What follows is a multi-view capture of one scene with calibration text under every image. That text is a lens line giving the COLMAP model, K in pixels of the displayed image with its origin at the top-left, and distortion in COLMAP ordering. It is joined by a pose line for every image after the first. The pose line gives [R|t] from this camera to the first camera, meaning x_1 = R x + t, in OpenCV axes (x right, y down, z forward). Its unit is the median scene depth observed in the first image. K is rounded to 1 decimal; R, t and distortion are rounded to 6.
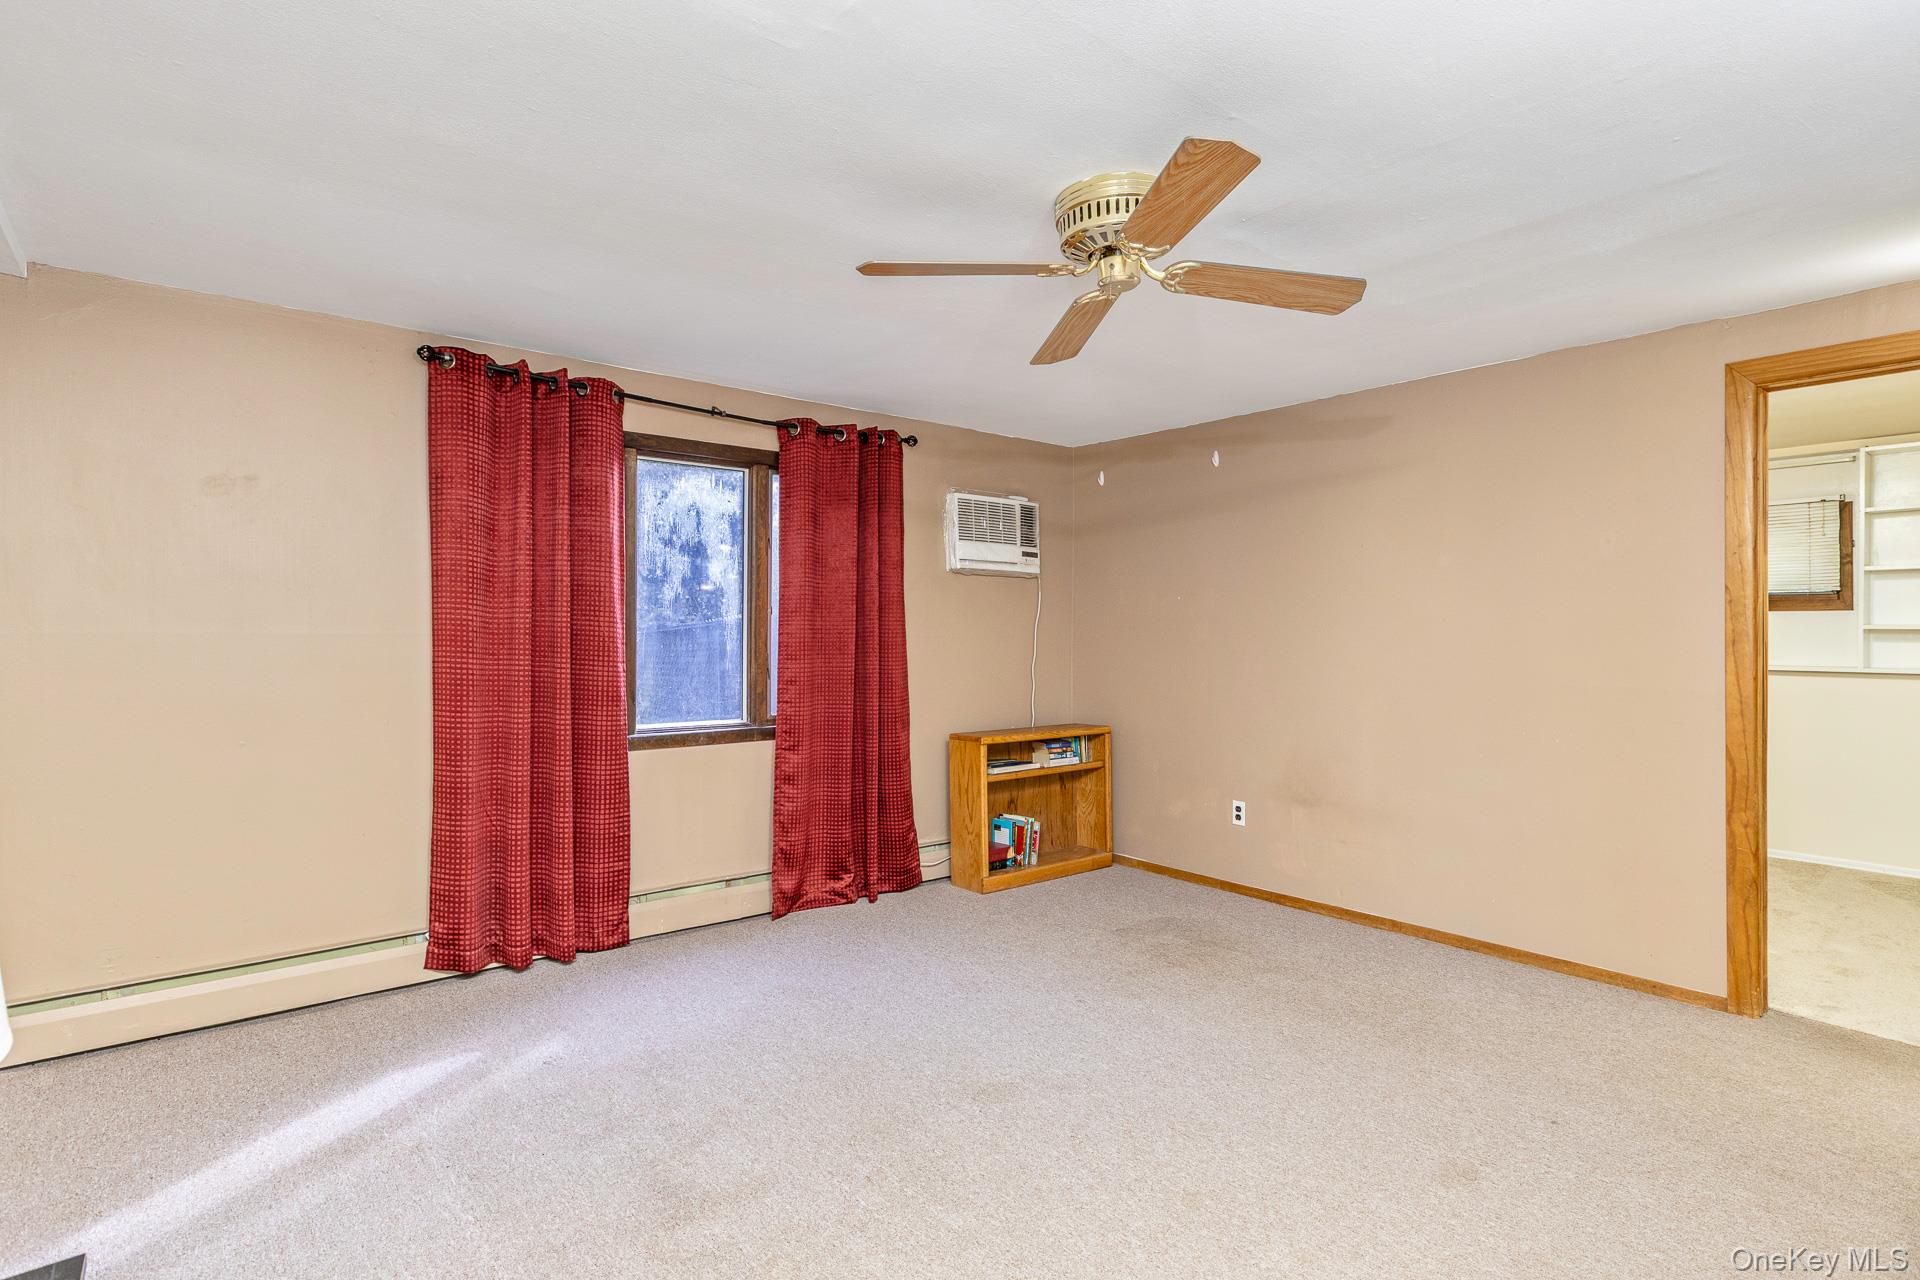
lens RADIAL K [[958.2, 0, 960.0], [0, 958.2, 640.0], [0, 0, 1]] dist [-0.003719, -0.000028]
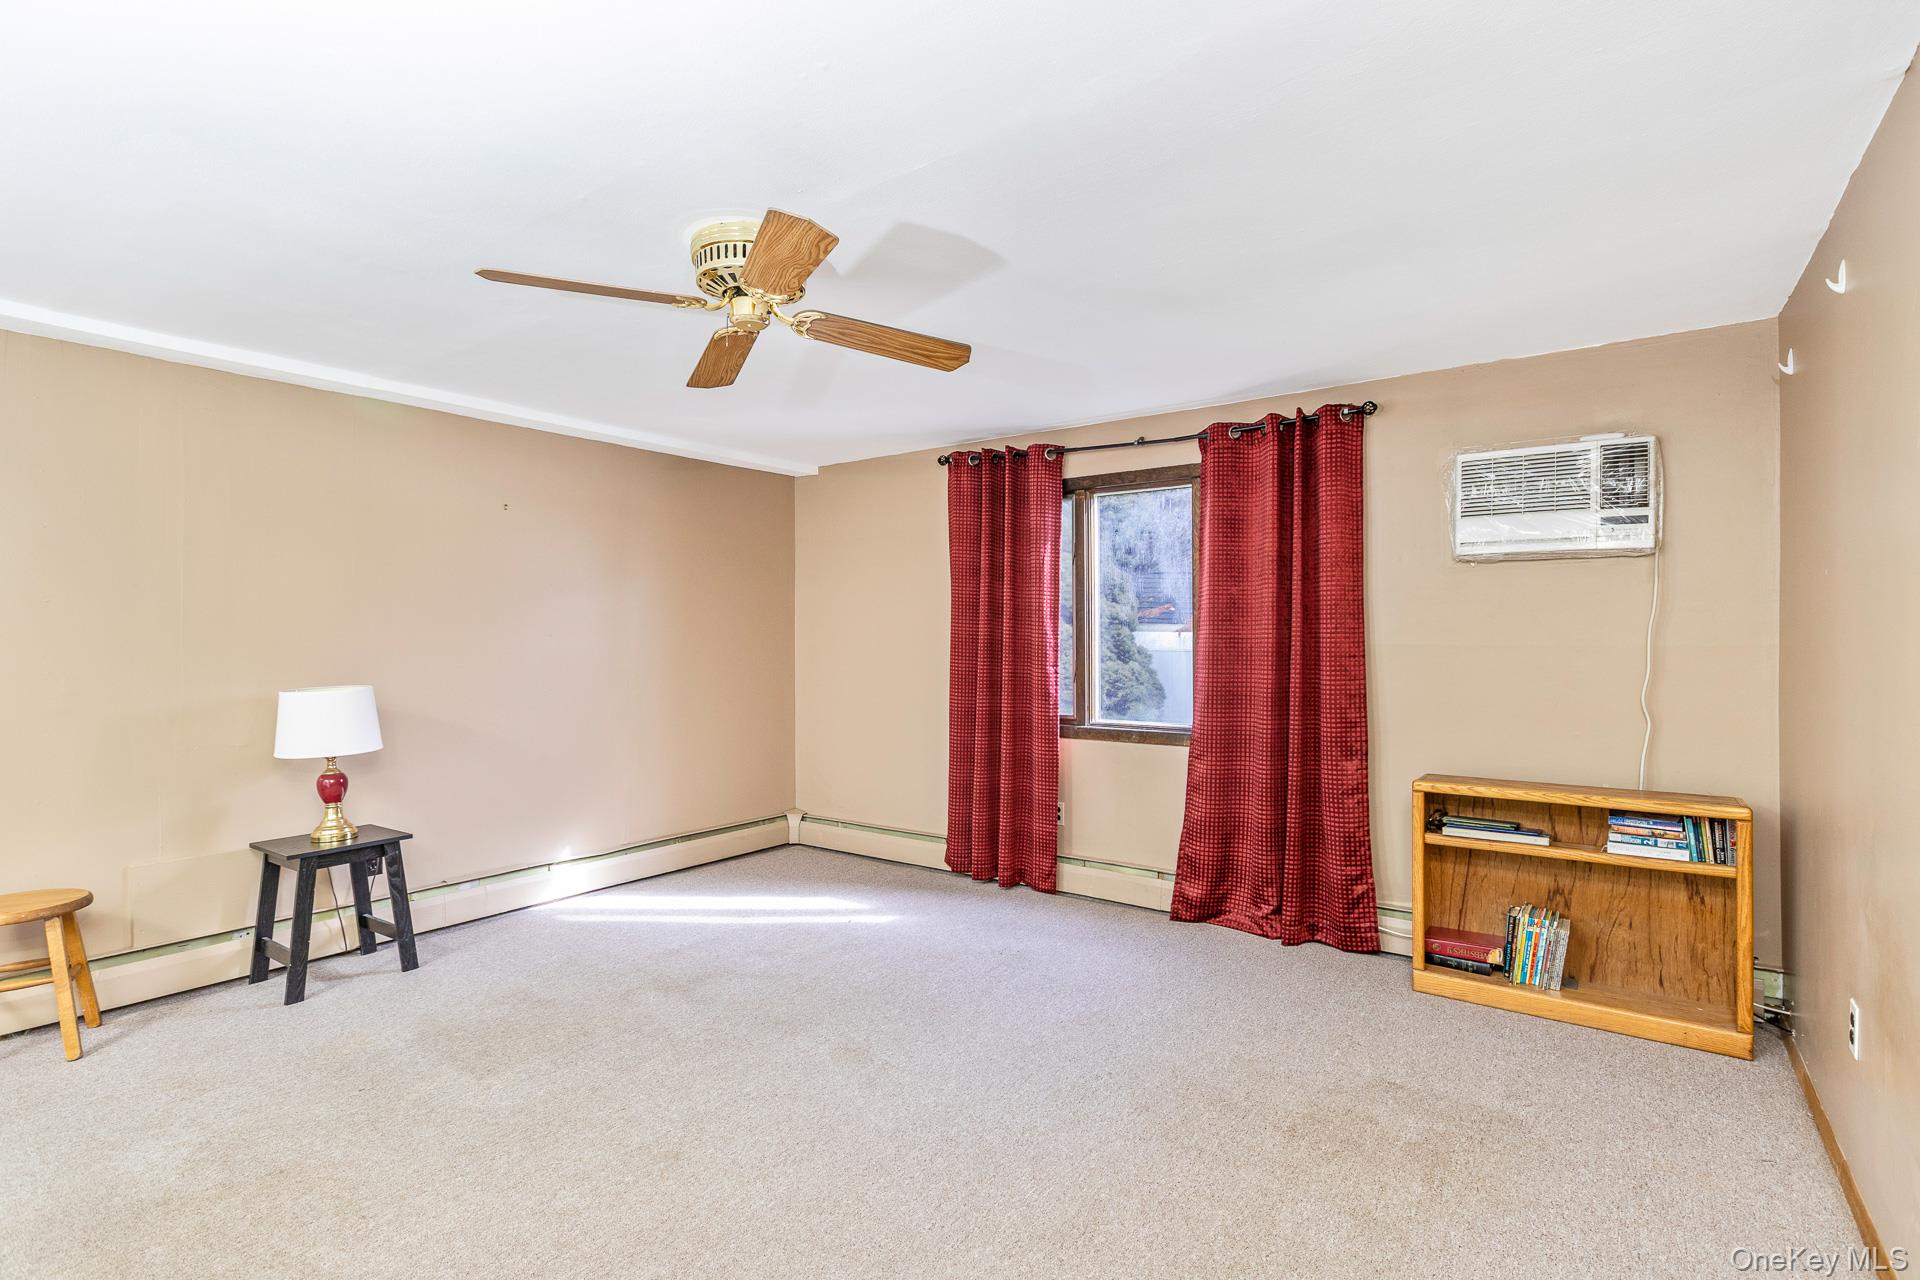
lens RADIAL K [[907.3, 0, 1007.5], [0, 907.3, 653.1], [0, 0, 1]] dist [0.004552, -0.002002]
pose [[0.275792, 0.009975, -0.961166, 0.699027], [-0.006071, 0.999944, 0.008635, -0.003765], [0.961198, 0.003453, 0.275837, 0.560605]]
